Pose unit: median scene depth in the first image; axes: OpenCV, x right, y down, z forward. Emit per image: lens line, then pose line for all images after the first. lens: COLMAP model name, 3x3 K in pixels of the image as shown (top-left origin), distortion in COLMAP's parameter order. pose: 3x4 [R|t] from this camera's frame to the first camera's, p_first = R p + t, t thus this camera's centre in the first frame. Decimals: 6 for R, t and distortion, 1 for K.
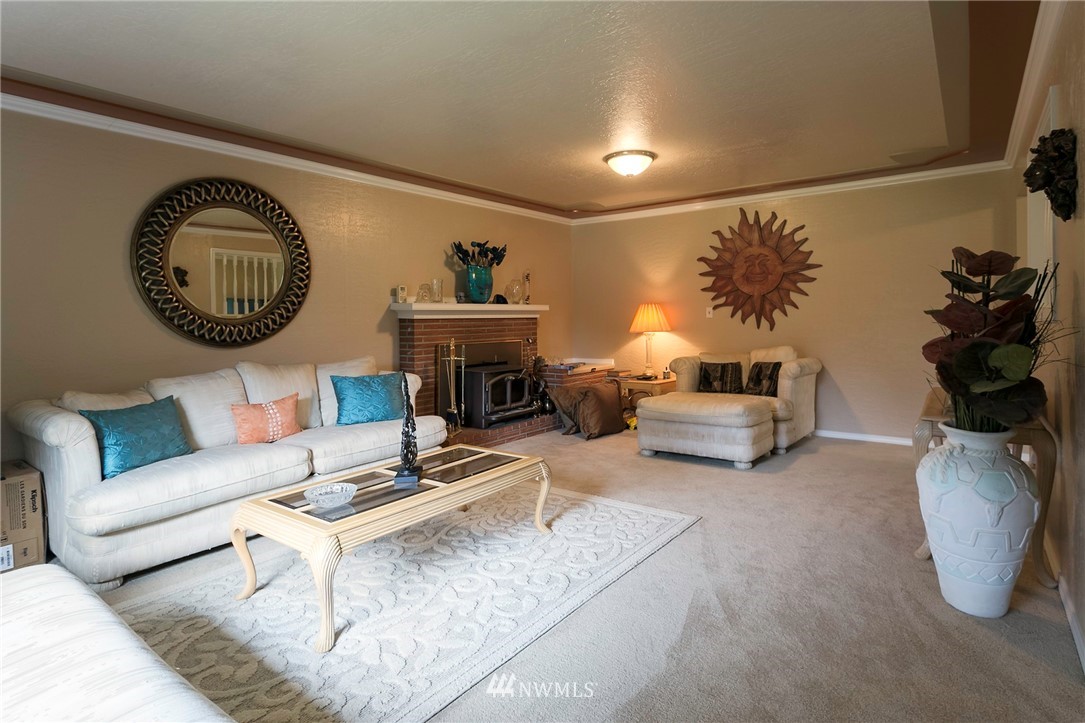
lens RADIAL K [[565.6, 0, 539.2], [0, 565.6, 350.2], [0, 0, 1]] dist [0.000810, 0.000192]
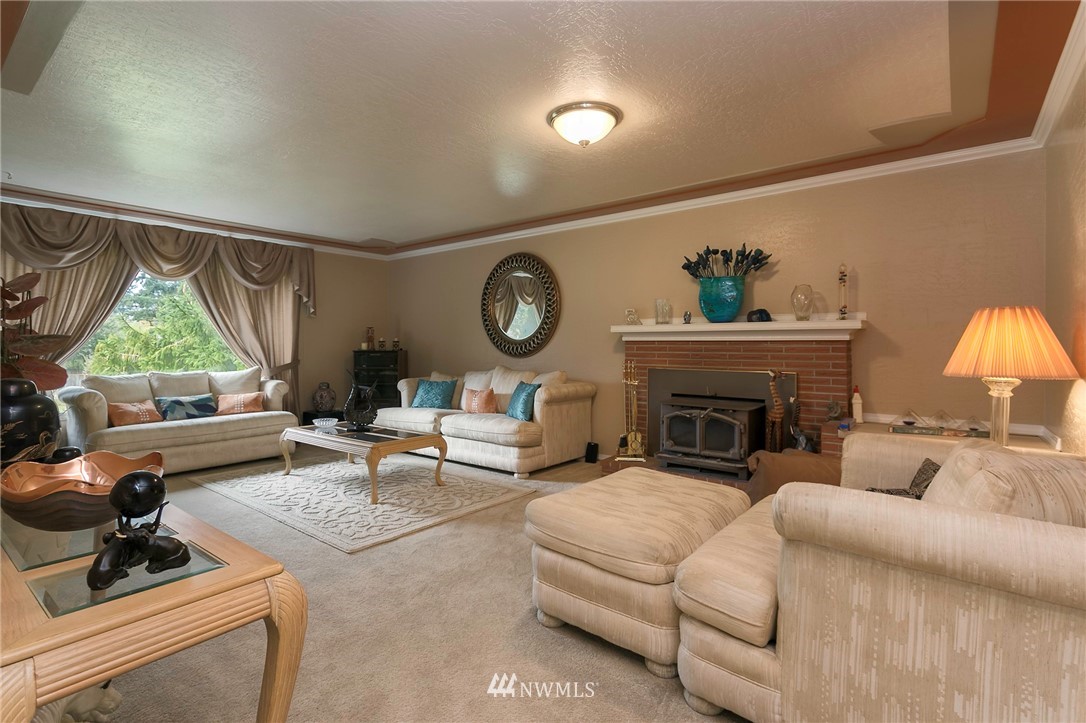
lens RADIAL K [[523.4, 0, 536.4], [0, 523.4, 357.7], [0, 0, 1]] dist [-0.001417, -0.000020]
pose [[-0.015617, 0.042090, -0.998992, 0.683843], [-0.056895, 0.997457, 0.042915, -0.051514], [0.998258, 0.057508, -0.013183, 0.777717]]
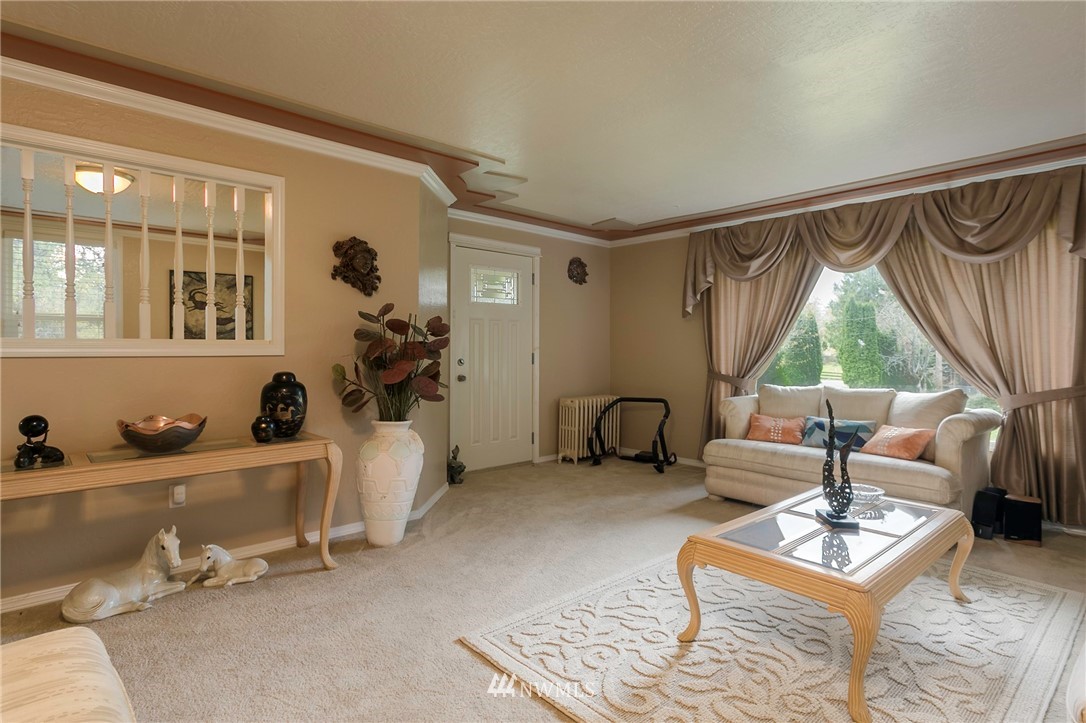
lens RADIAL K [[566.1, 0, 539.7], [0, 566.1, 350.2], [0, 0, 1]] dist [0.000810, 0.000192]
pose [[-0.983575, 0.014416, 0.179922, 0.033847], [0.024760, 0.998158, 0.055380, -0.055723], [-0.178792, 0.058925, -0.982121, 0.980563]]
